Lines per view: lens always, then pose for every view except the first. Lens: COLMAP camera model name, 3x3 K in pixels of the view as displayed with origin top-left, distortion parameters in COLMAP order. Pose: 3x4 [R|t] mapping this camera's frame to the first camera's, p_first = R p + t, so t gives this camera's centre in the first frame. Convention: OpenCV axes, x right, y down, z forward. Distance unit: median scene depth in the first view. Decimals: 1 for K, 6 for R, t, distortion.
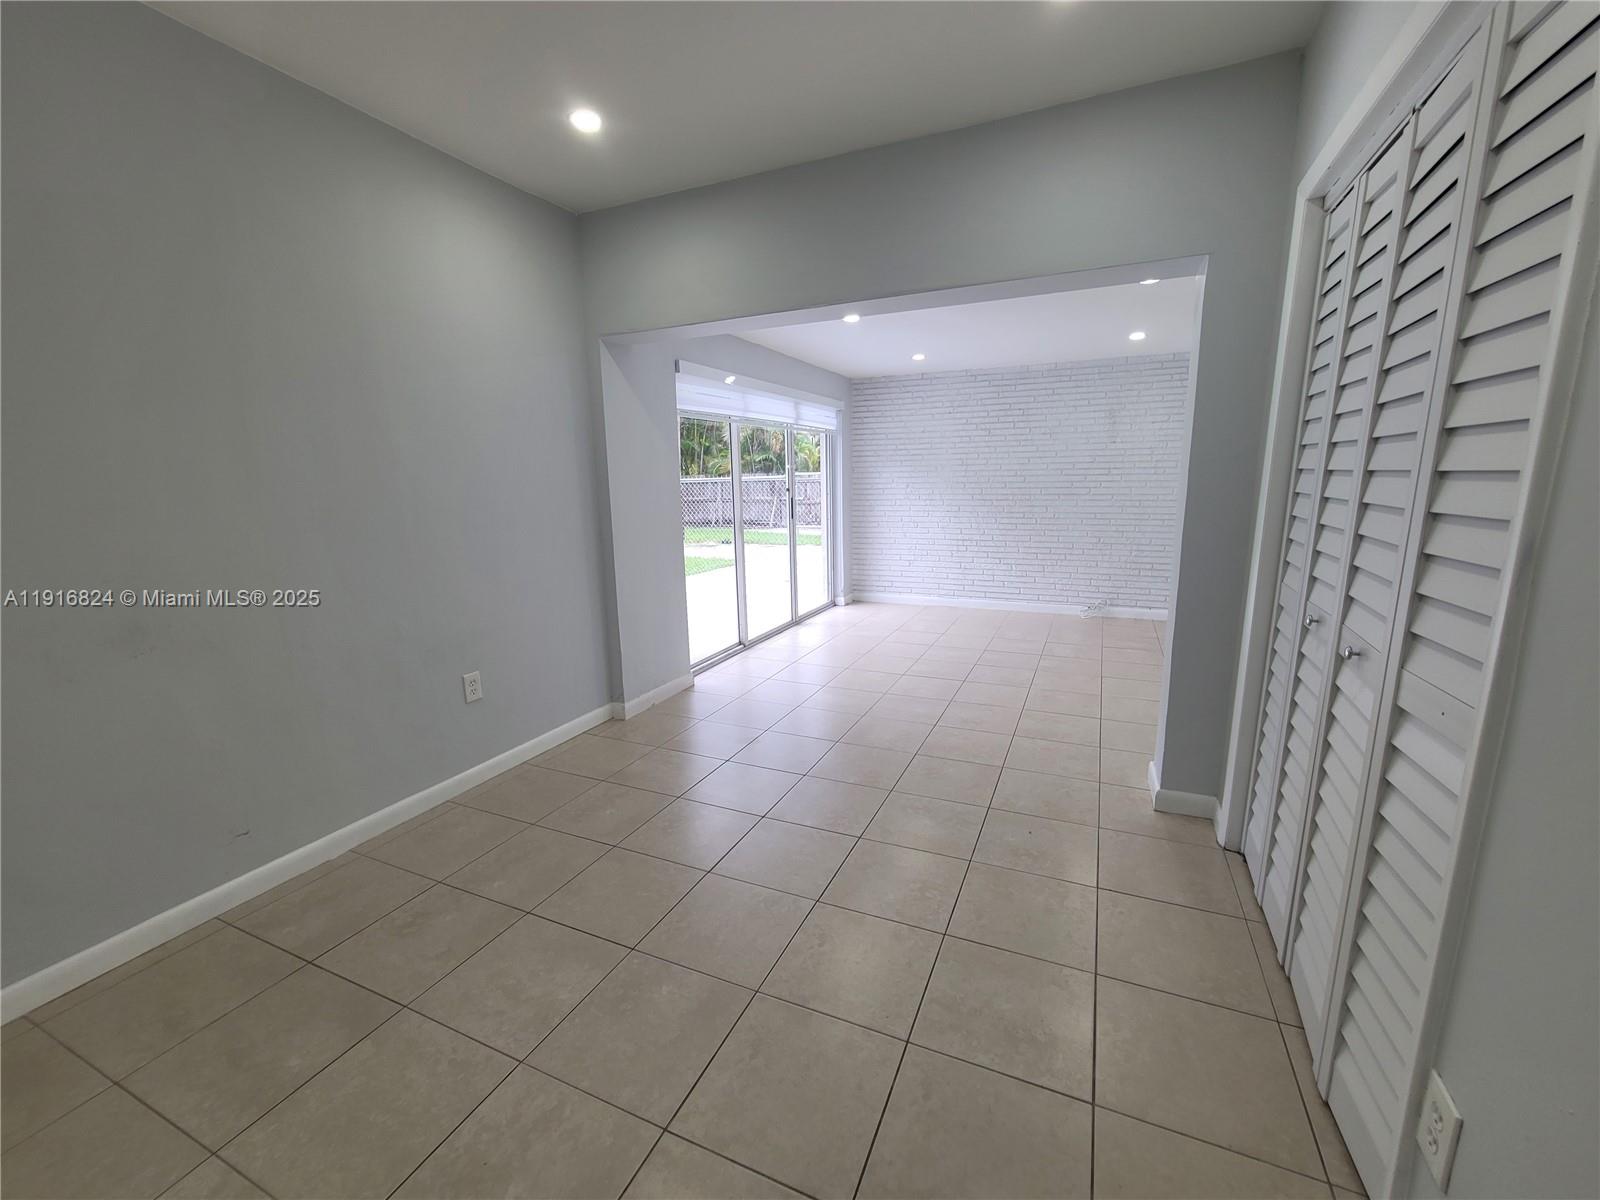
lens RADIAL K [[658.9, 0, 804.5], [0, 658.9, 604.0], [0, 0, 1]] dist [0.000631, 0.000692]
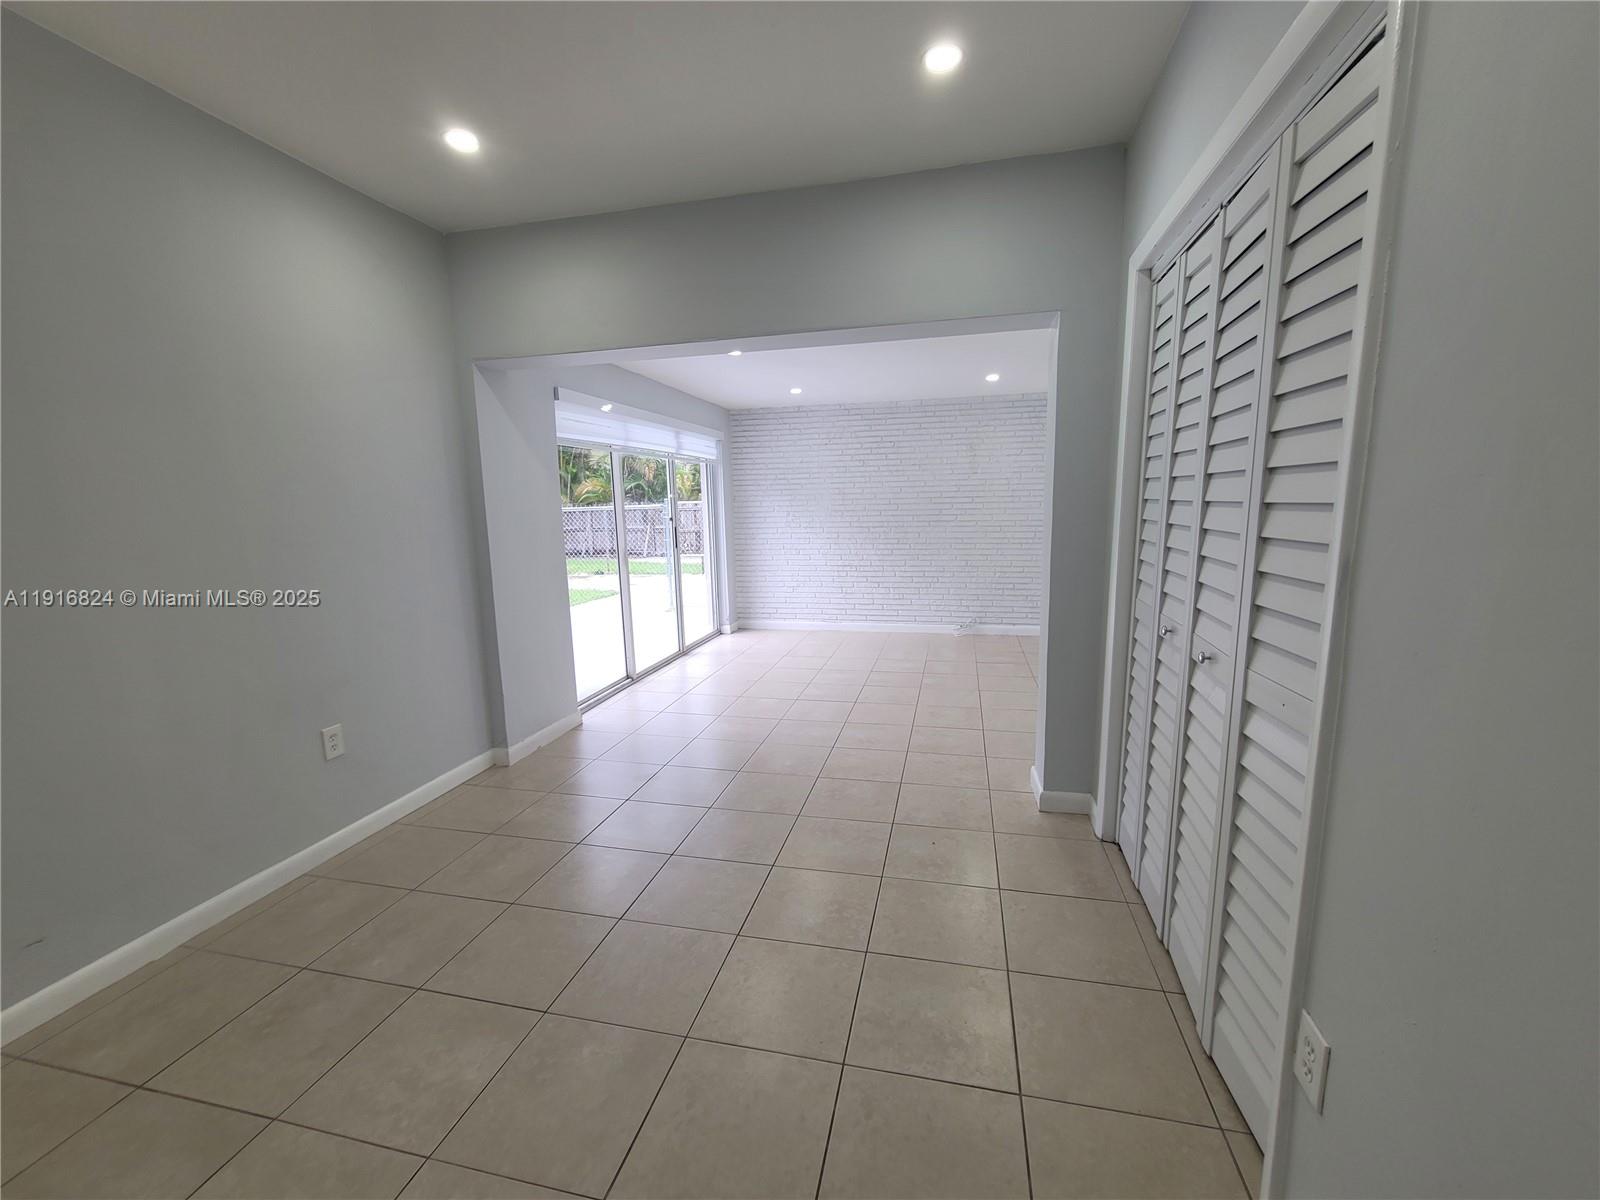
lens RADIAL K [[658.9, 0, 804.5], [0, 658.9, 604.0], [0, 0, 1]] dist [0.000631, 0.000692]
pose [[0.981444, -0.032397, 0.188993, -0.045843], [0.040114, 0.998504, -0.037147, -0.002819], [-0.187507, 0.044039, 0.981275, -0.006700]]
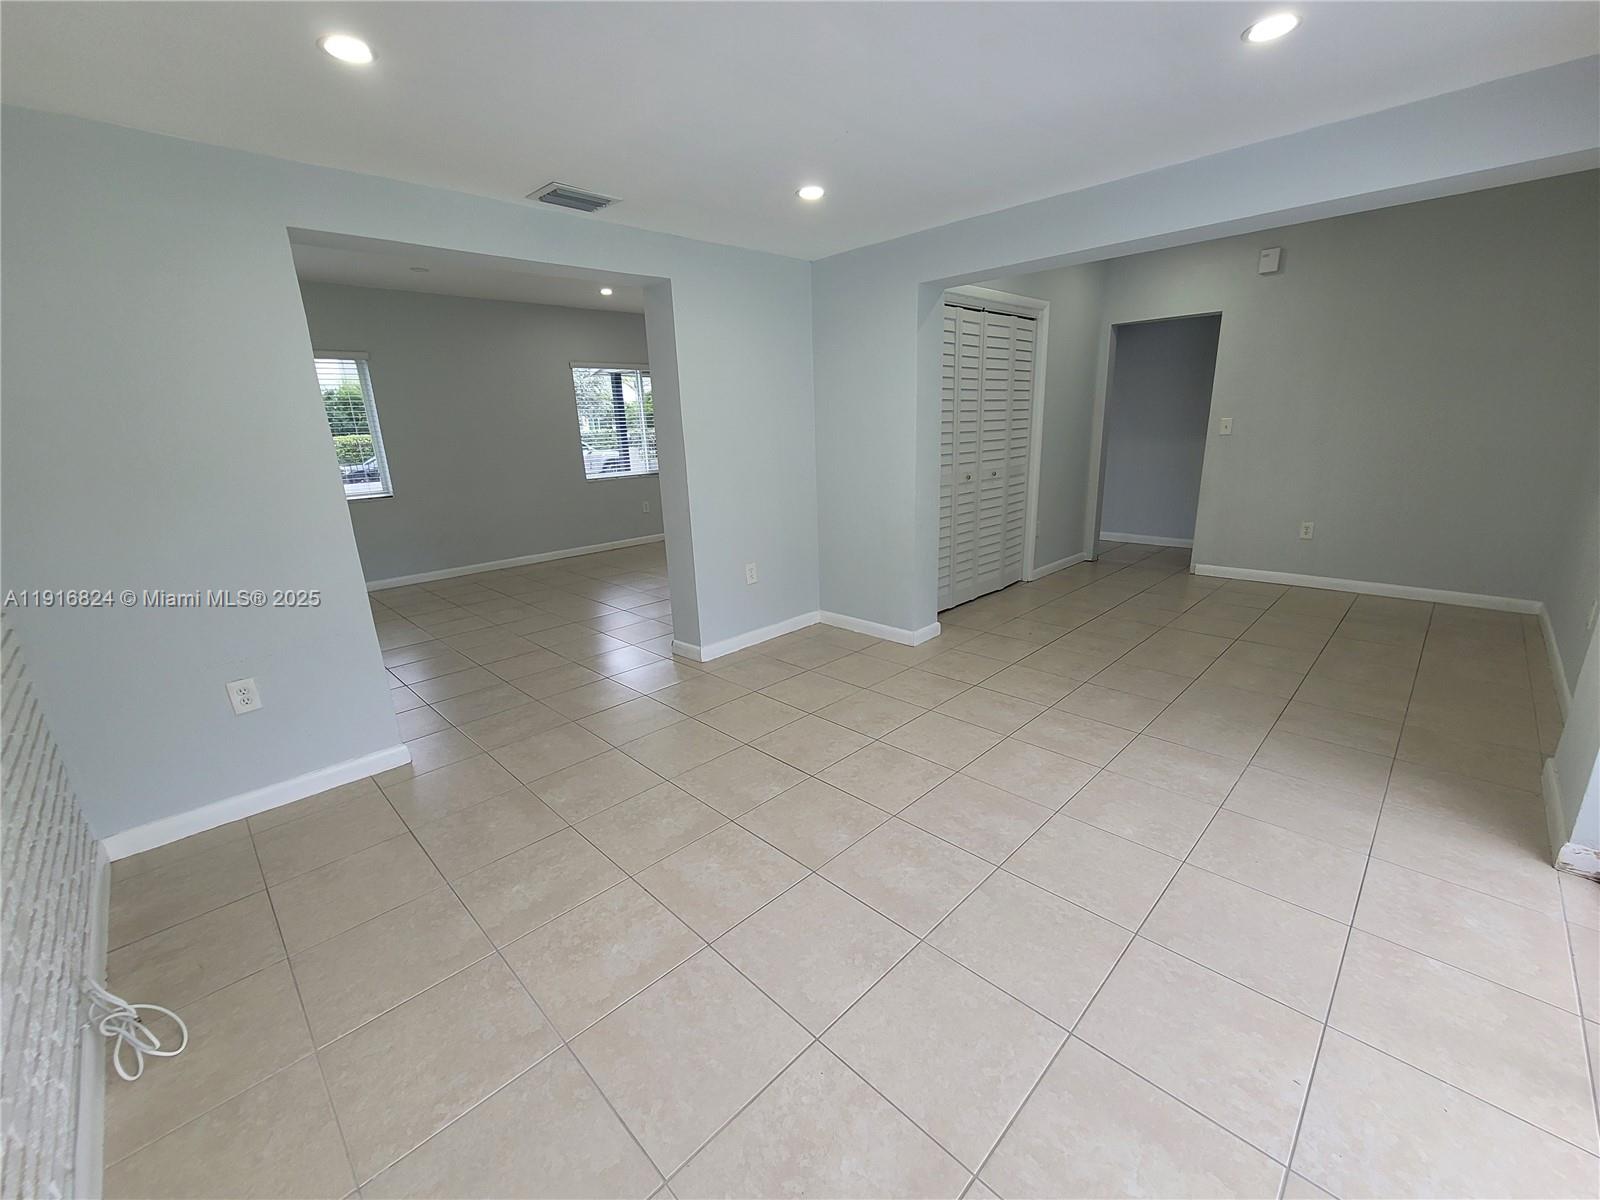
lens RADIAL K [[658.9, 0, 804.5], [0, 658.9, 604.0], [0, 0, 1]] dist [0.000631, 0.000692]
pose [[-0.932282, -0.049994, 0.358261, 0.288211], [0.118430, 0.893634, 0.432888, -0.531468], [-0.341796, 0.446003, -0.827198, 2.618599]]
